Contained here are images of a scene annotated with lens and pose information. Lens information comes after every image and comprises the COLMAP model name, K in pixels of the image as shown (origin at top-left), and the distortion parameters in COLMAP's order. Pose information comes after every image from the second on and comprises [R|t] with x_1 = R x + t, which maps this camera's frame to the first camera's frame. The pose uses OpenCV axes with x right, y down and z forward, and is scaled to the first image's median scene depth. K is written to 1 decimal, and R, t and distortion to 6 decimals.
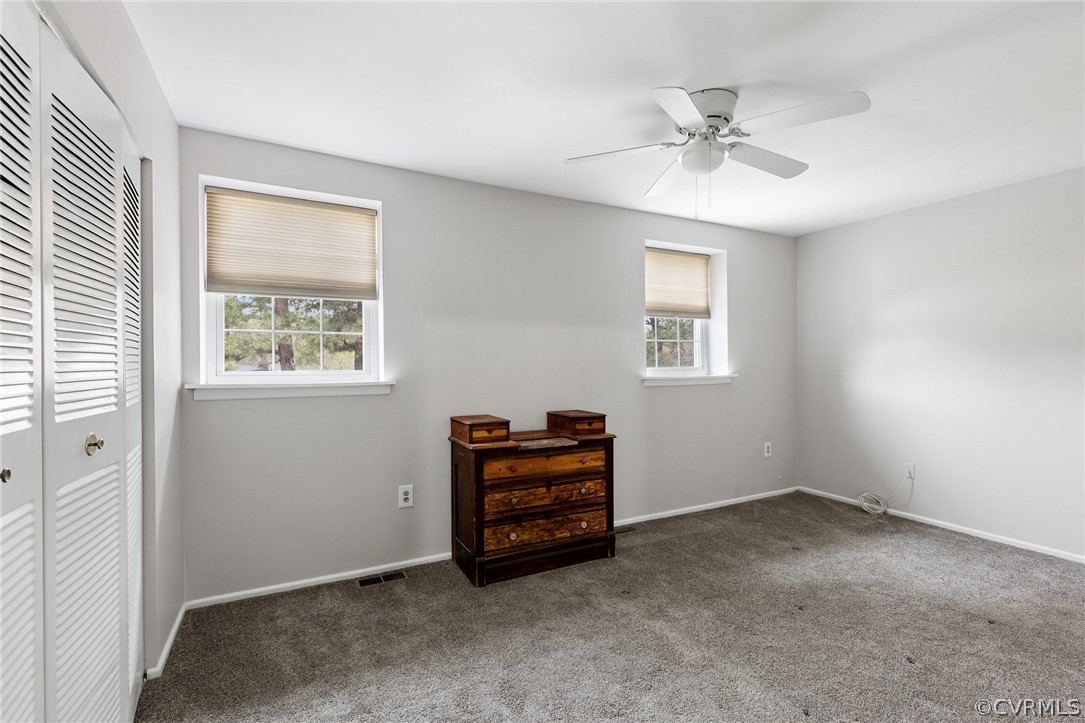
lens RADIAL K [[491.6, 0, 535.8], [0, 491.6, 363.9], [0, 0, 1]] dist [0.012435, -0.000015]
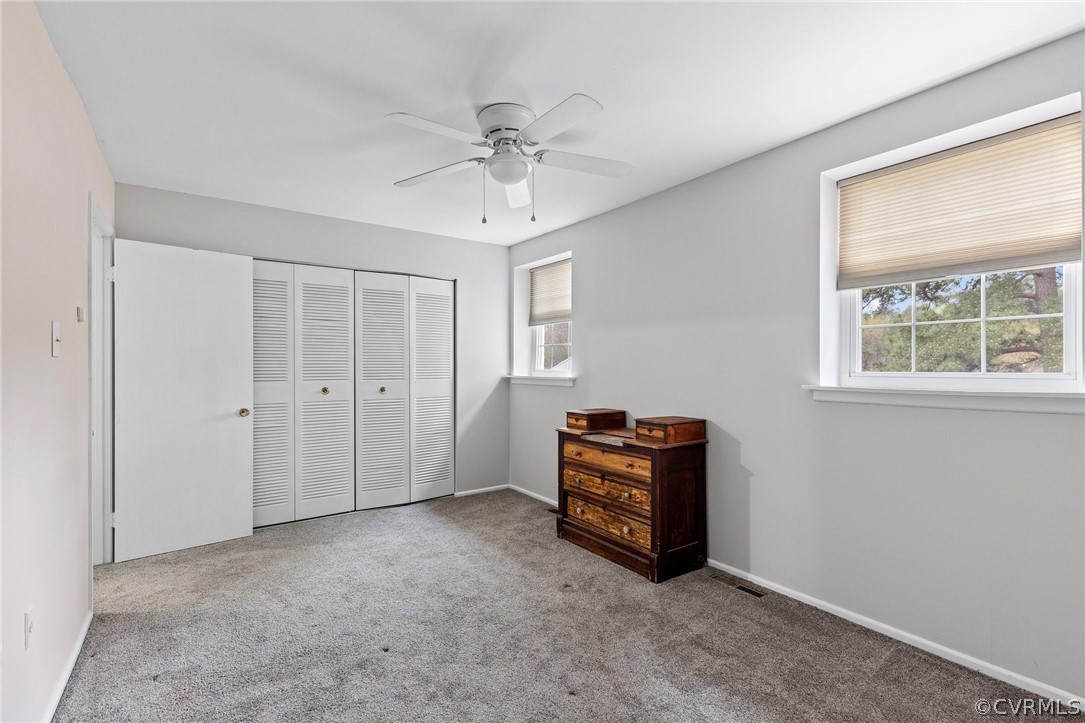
lens RADIAL K [[496.0, 0, 543.2], [0, 496.0, 366.4], [0, 0, 1]] dist [0.009568, -0.000059]
pose [[0.131268, 0.004865, -0.991335, 1.067760], [-0.001699, 0.999988, 0.004683, -0.002428], [0.991345, 0.001069, 0.131275, 0.717586]]
